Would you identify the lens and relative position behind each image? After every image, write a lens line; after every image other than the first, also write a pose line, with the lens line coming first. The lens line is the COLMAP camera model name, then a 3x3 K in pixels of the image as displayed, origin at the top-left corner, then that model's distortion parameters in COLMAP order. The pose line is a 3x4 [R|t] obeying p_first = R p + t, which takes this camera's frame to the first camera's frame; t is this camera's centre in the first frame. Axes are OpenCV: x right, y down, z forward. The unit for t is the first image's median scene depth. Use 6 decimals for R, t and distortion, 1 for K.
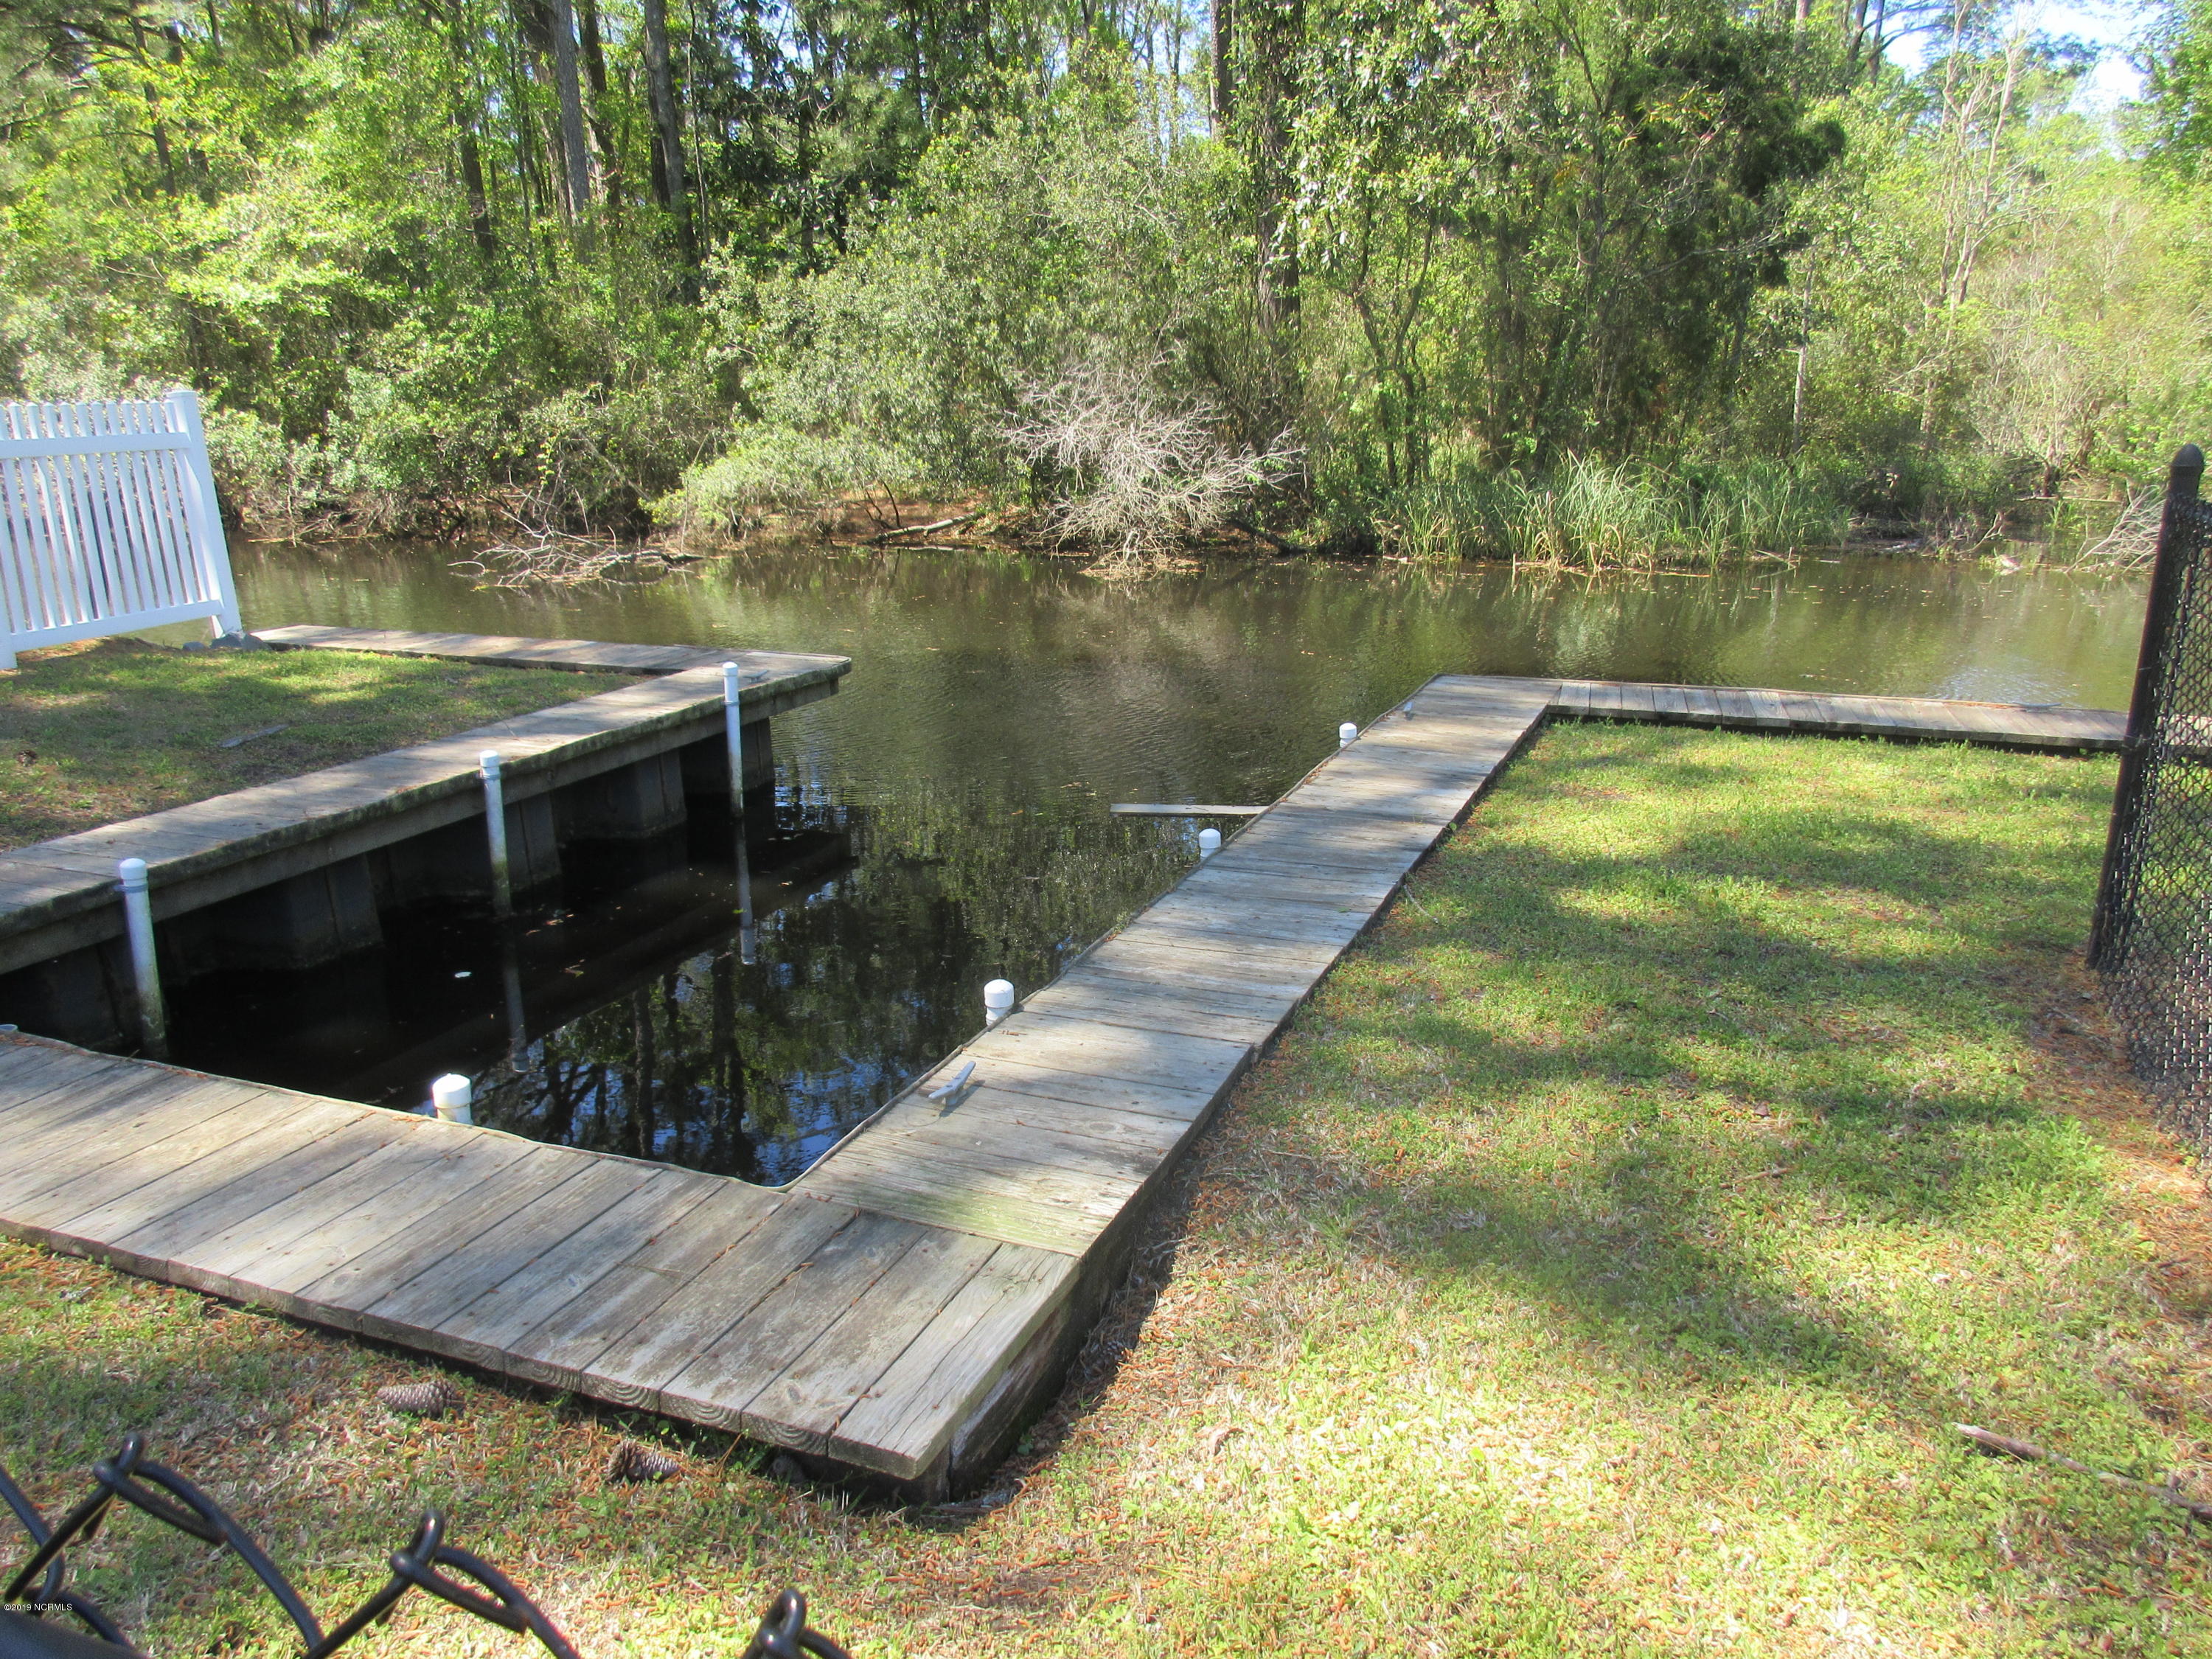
lens RADIAL K [[1632.1, 0, 1108.9], [0, 1632.1, 836.8], [0, 0, 1]] dist [-0.011166, -0.006732]
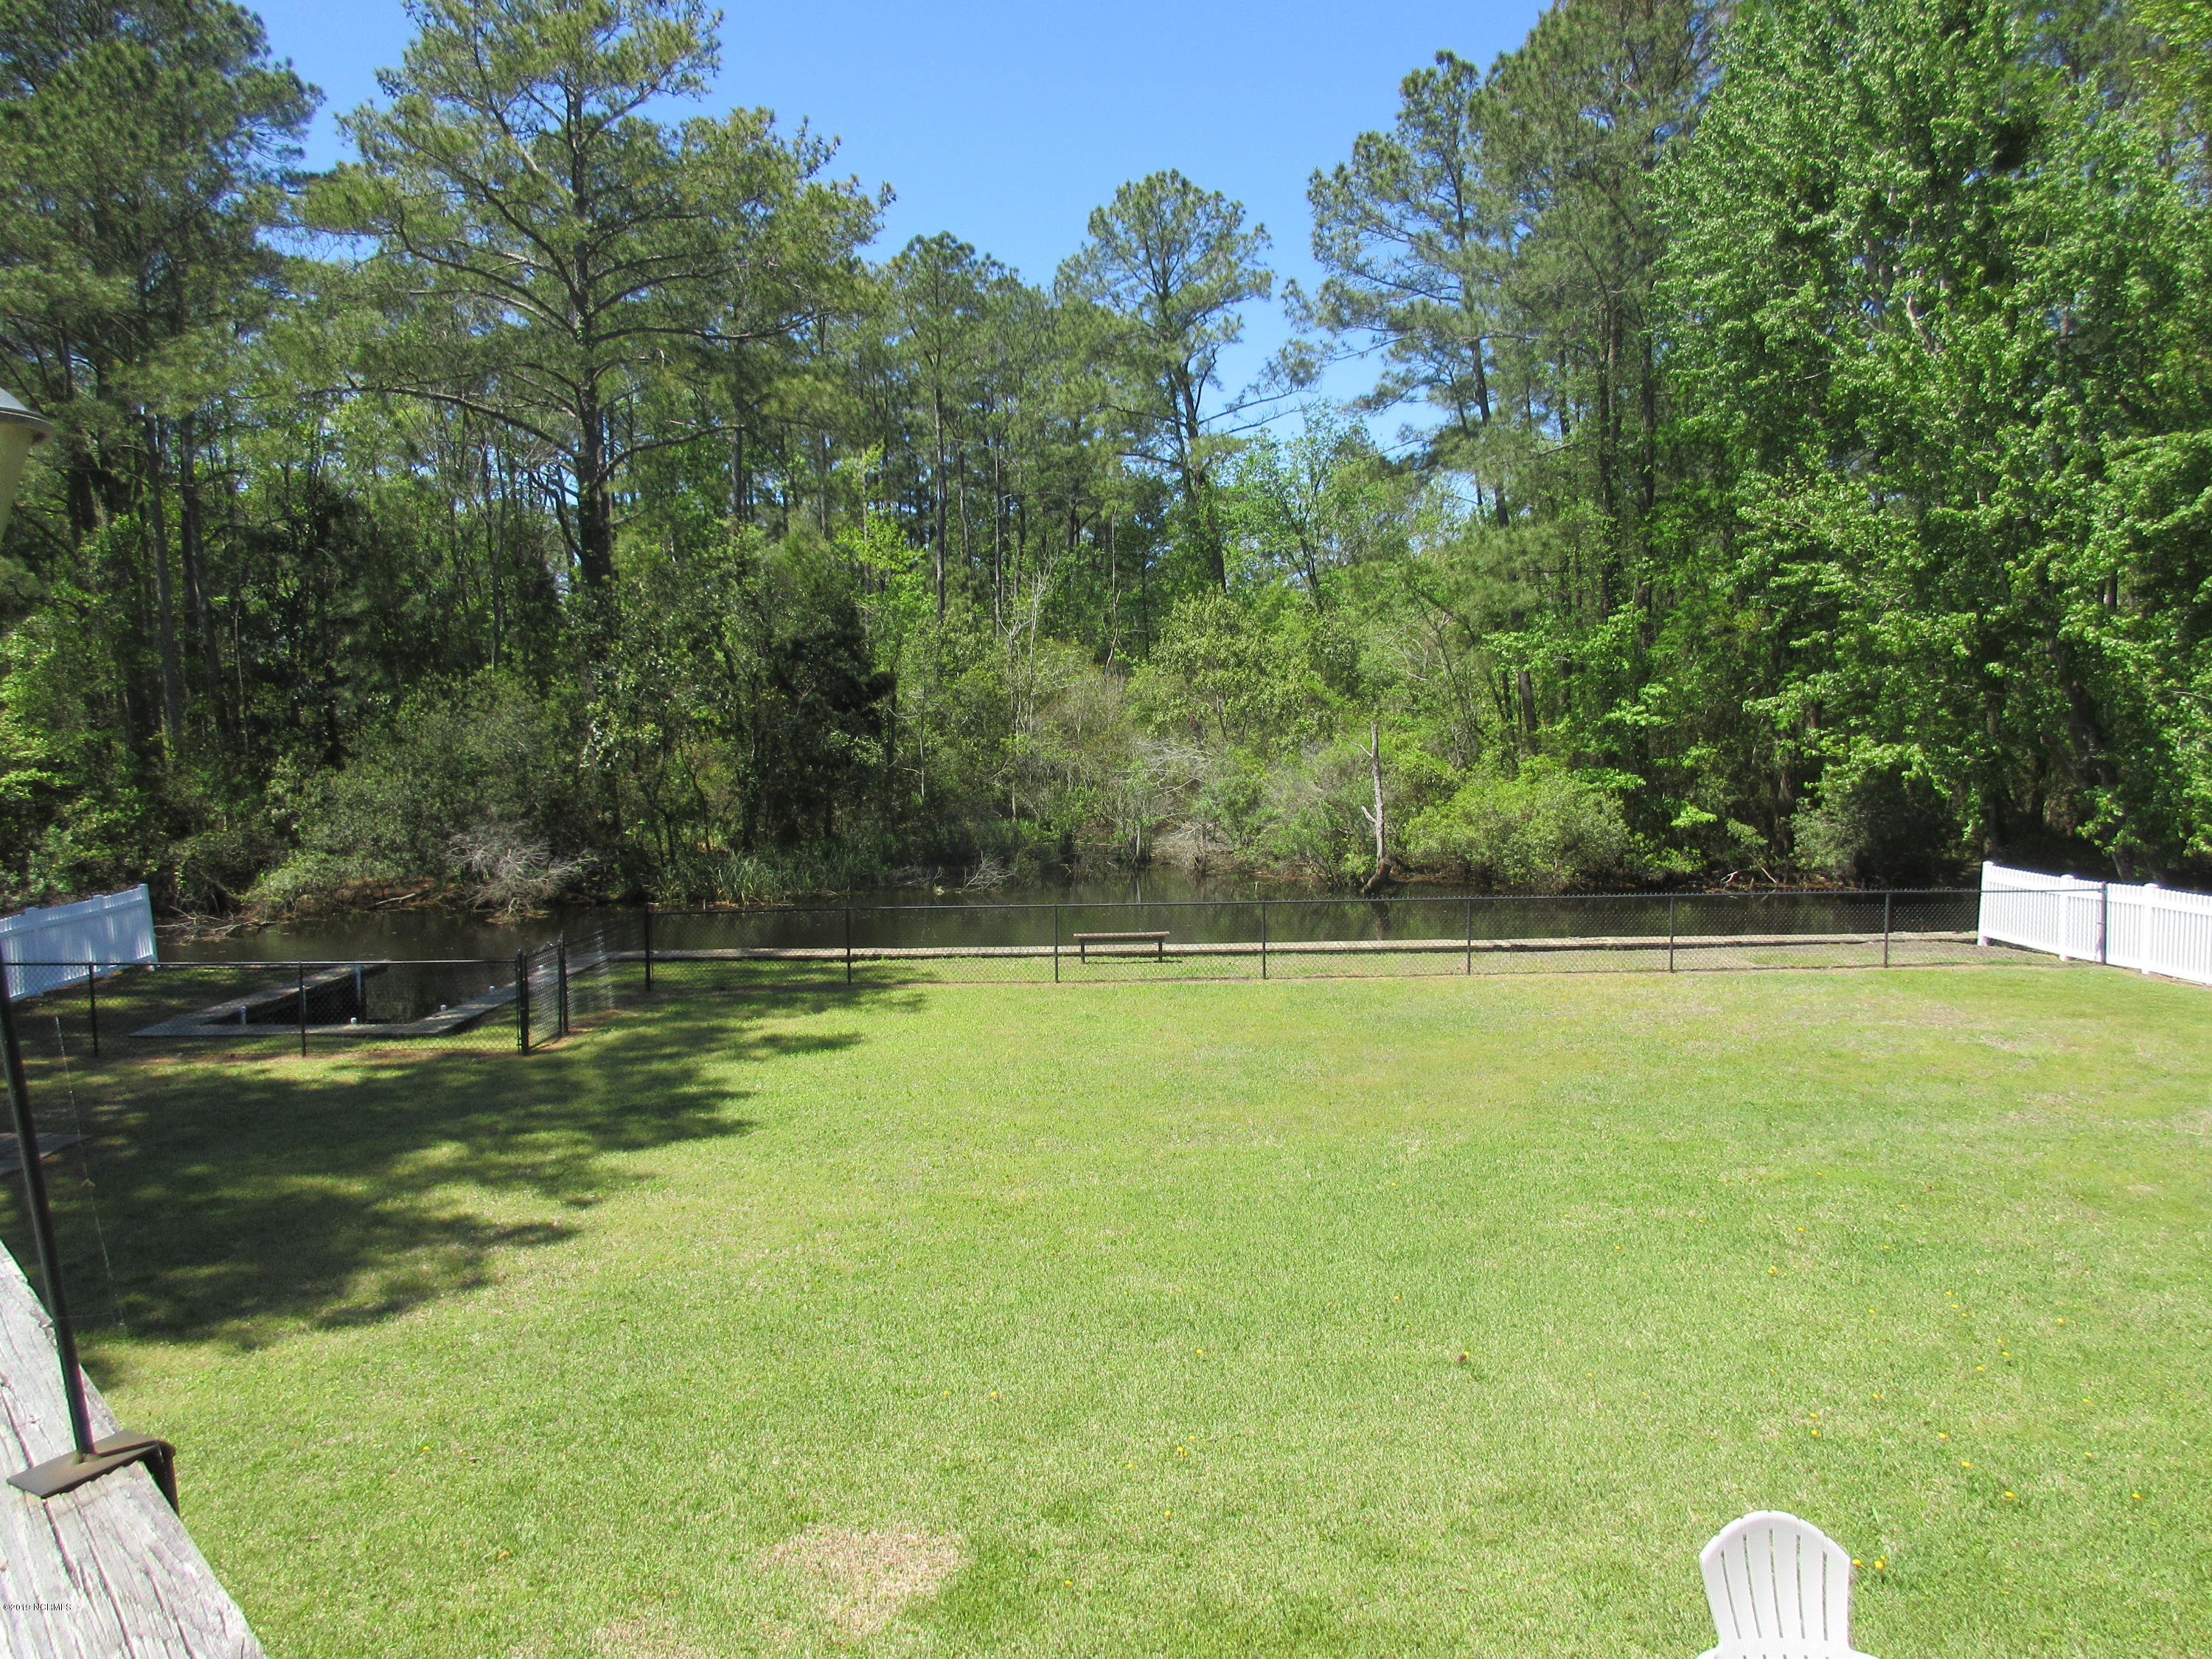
lens RADIAL K [[1632.1, 0, 1109.7], [0, 1632.1, 822.3], [0, 0, 1]] dist [-0.011166, -0.006732]
pose [[0.948326, -0.038566, 0.314944, 0.077336], [0.098987, 0.979007, -0.178177, 0.142840], [-0.301461, 0.200145, 0.932236, -1.048496]]
